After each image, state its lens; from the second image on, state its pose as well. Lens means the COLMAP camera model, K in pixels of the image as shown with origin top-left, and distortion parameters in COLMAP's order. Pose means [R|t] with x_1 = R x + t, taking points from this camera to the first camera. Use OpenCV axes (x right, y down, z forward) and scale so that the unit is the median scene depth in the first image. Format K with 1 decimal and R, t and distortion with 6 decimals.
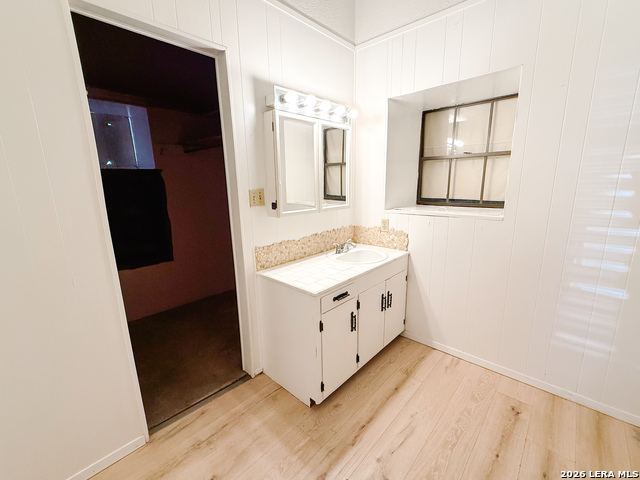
lens RADIAL K [[276.0, 0, 319.5], [0, 276.0, 242.4], [0, 0, 1]] dist [-0.001604, 0.000063]
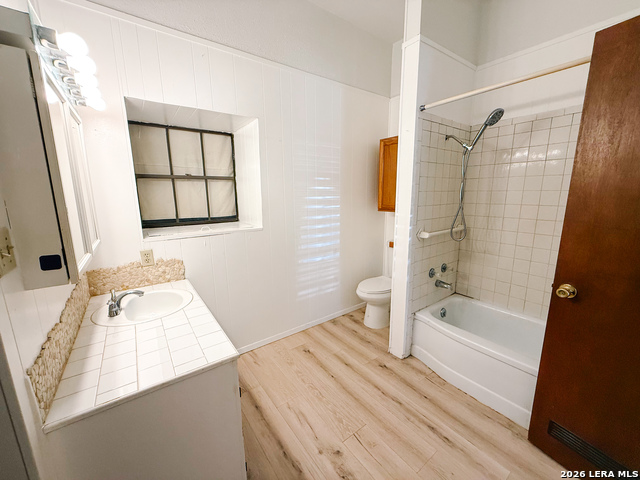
lens RADIAL K [[255.5, 0, 319.9], [0, 255.5, 240.4], [0, 0, 1]] dist [0.001046, -0.000076]
pose [[0.179761, -0.164711, 0.969823, -0.448255], [0.216333, 0.968366, 0.124365, -0.113334], [-0.959628, 0.187448, 0.209707, 0.437881]]
